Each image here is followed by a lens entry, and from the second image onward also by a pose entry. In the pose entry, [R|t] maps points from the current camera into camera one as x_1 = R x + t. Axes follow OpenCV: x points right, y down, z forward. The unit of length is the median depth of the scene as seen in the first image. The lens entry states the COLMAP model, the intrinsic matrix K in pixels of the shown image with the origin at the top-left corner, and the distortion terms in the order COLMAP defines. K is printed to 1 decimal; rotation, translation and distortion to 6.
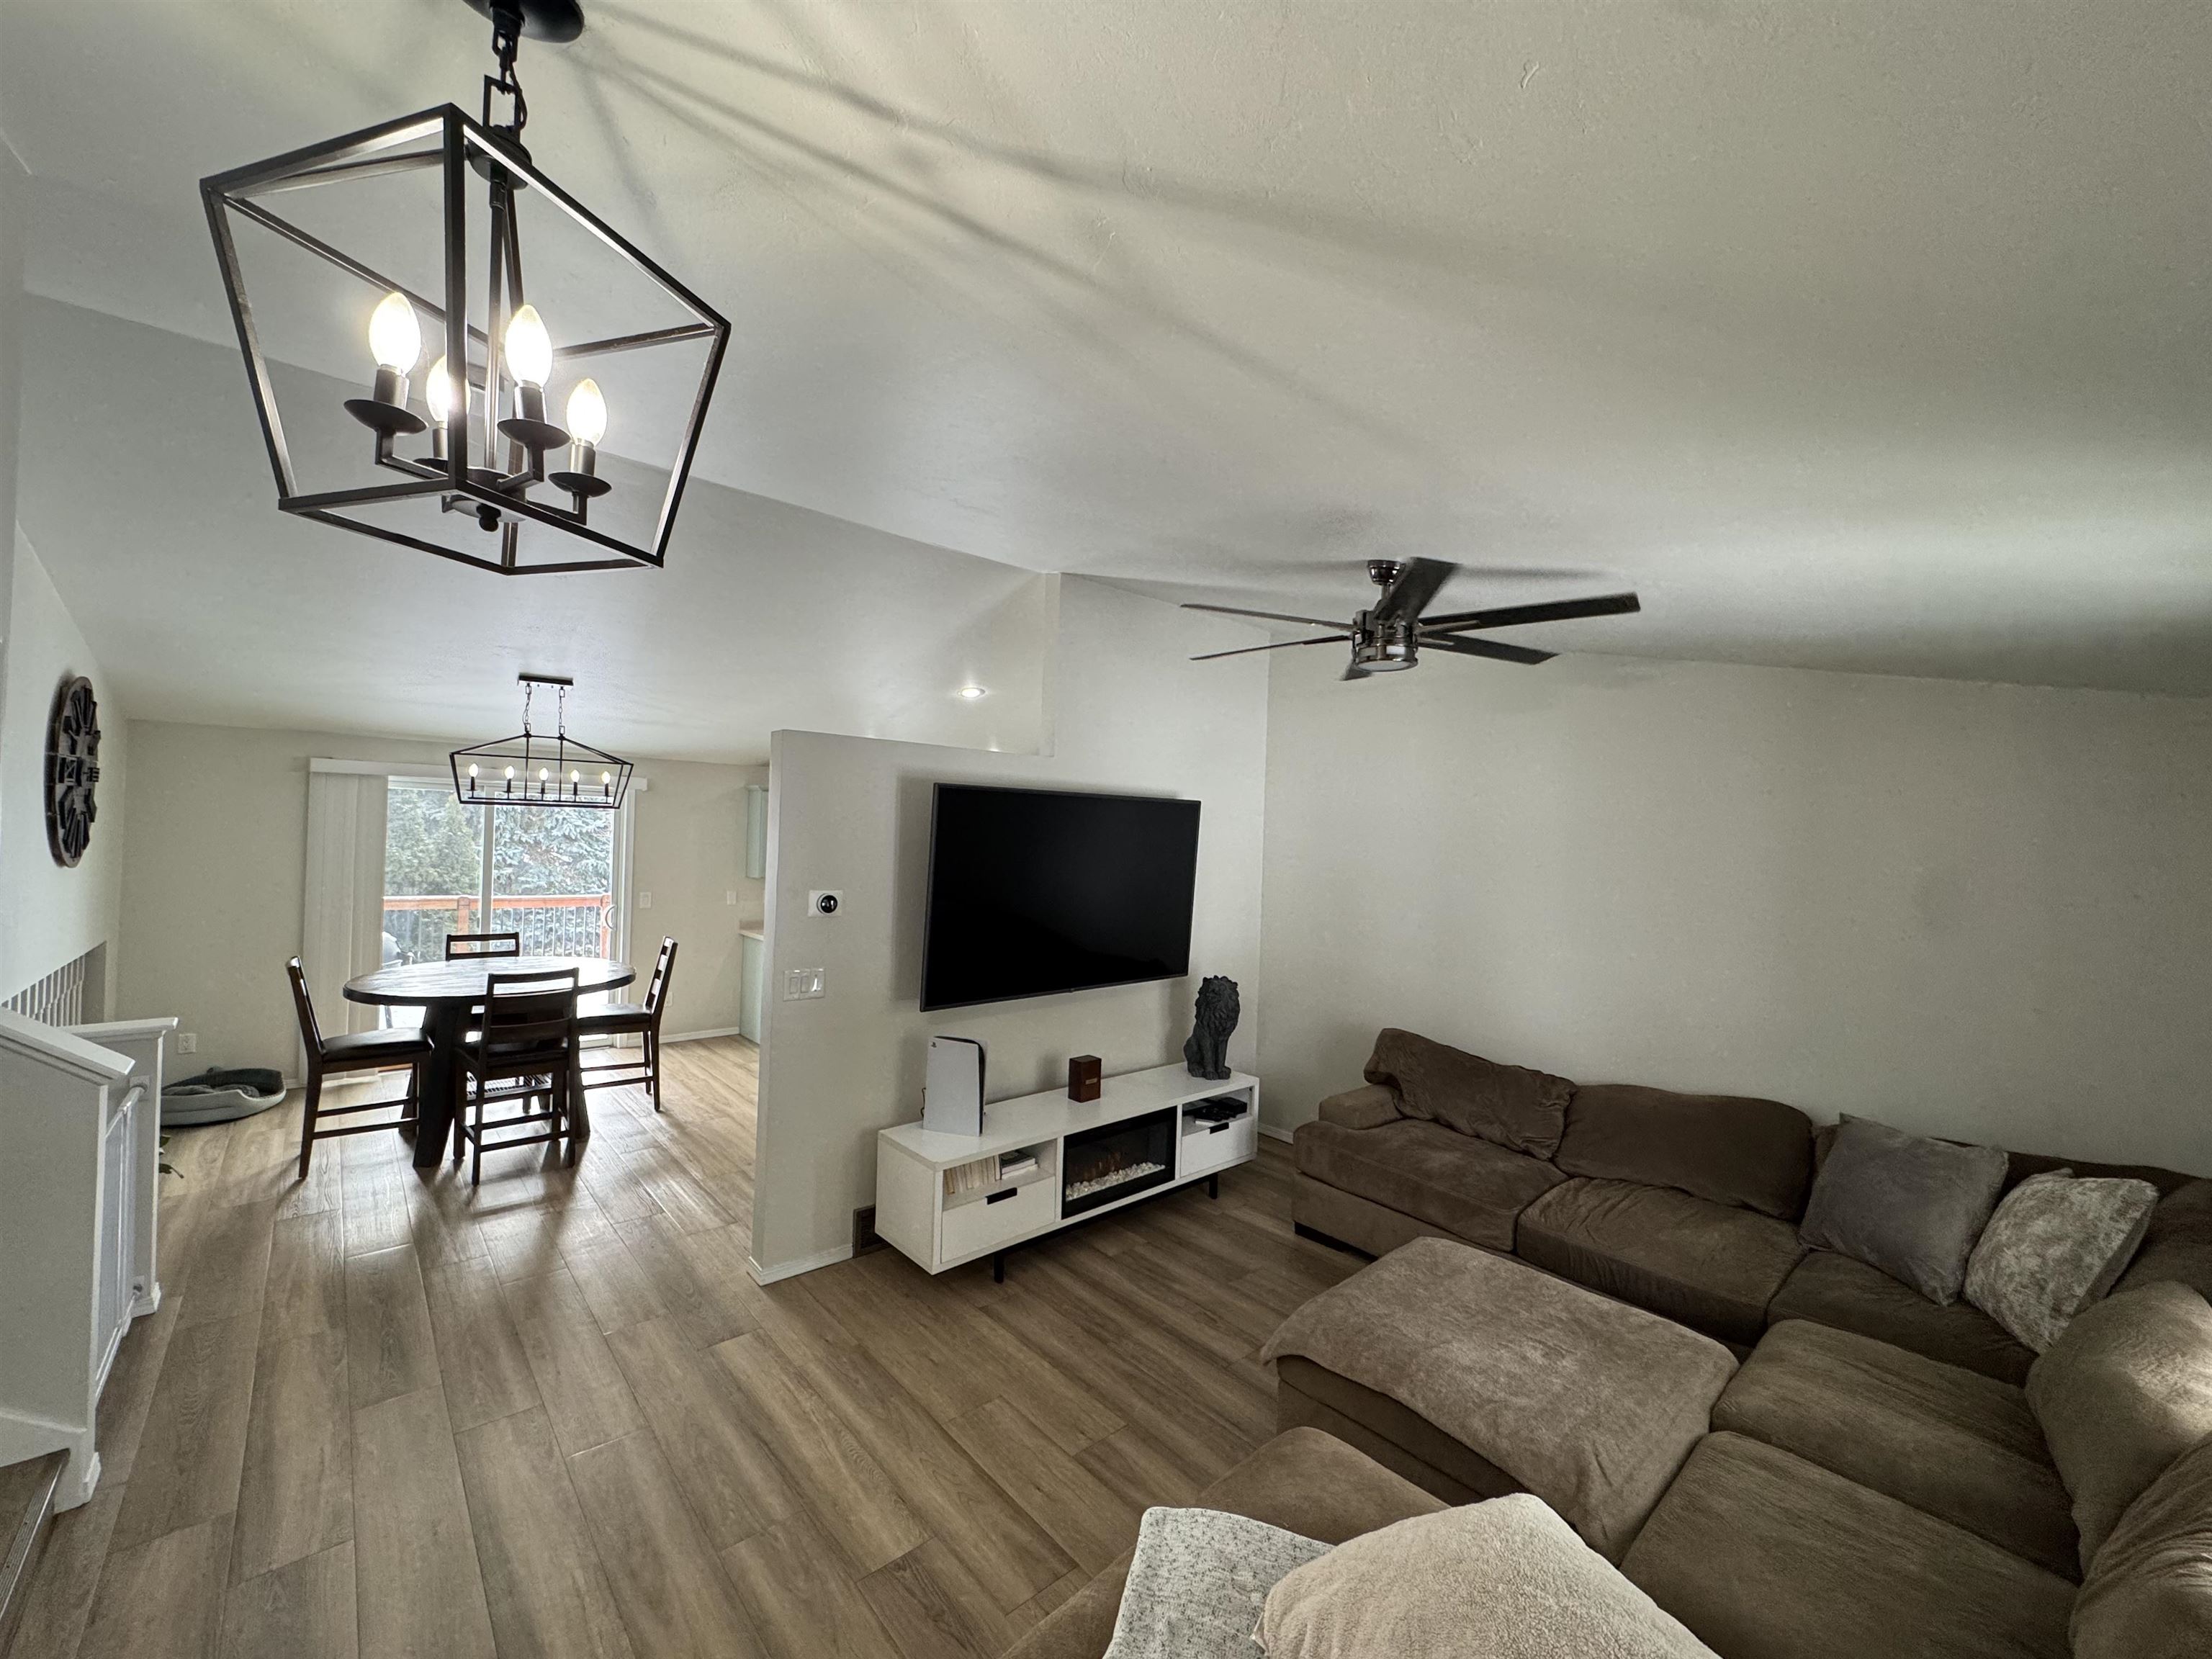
lens RADIAL K [[879.3, 0, 1102.7], [0, 879.3, 827.7], [0, 0, 1]] dist [-0.002662, 0.000884]
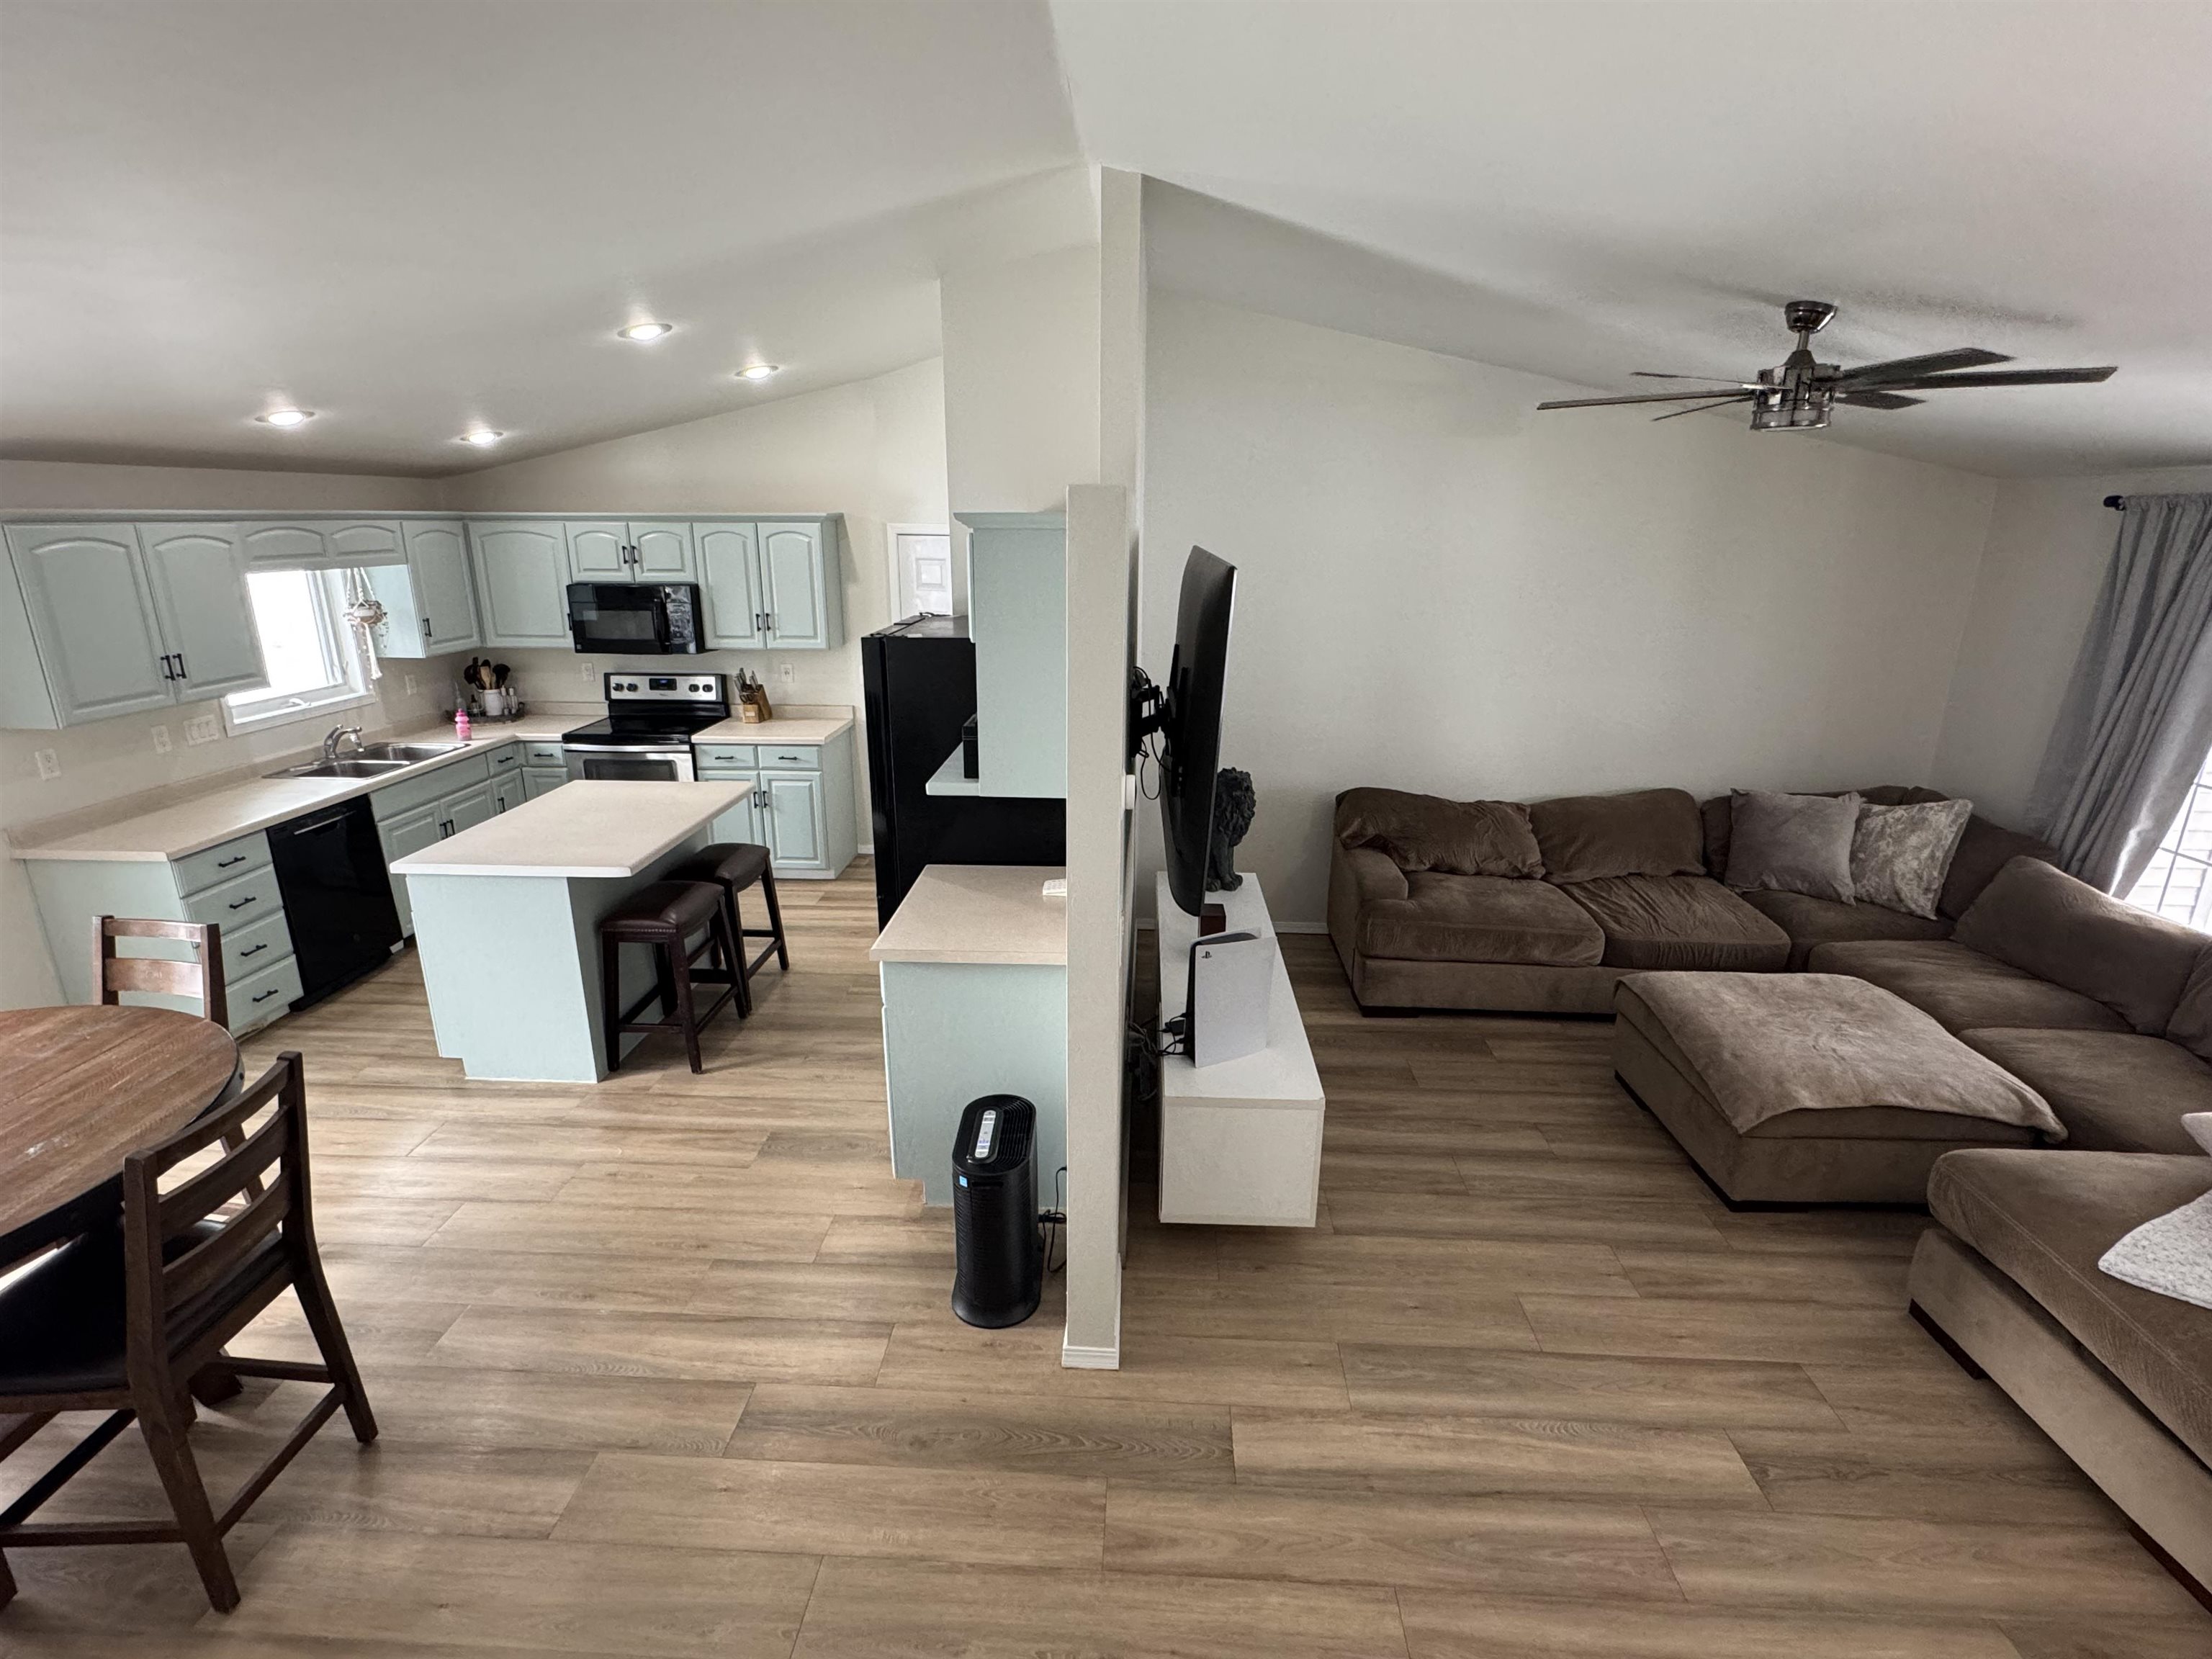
lens RADIAL K [[1058.3, 0, 1098.2], [0, 1058.3, 832.3], [0, 0, 1]] dist [0.004002, -0.001493]
pose [[0.699570, -0.233562, 0.675315, -0.765877], [0.012689, 0.948984, 0.315068, -0.105473], [-0.714452, -0.211843, 0.666844, 0.508448]]
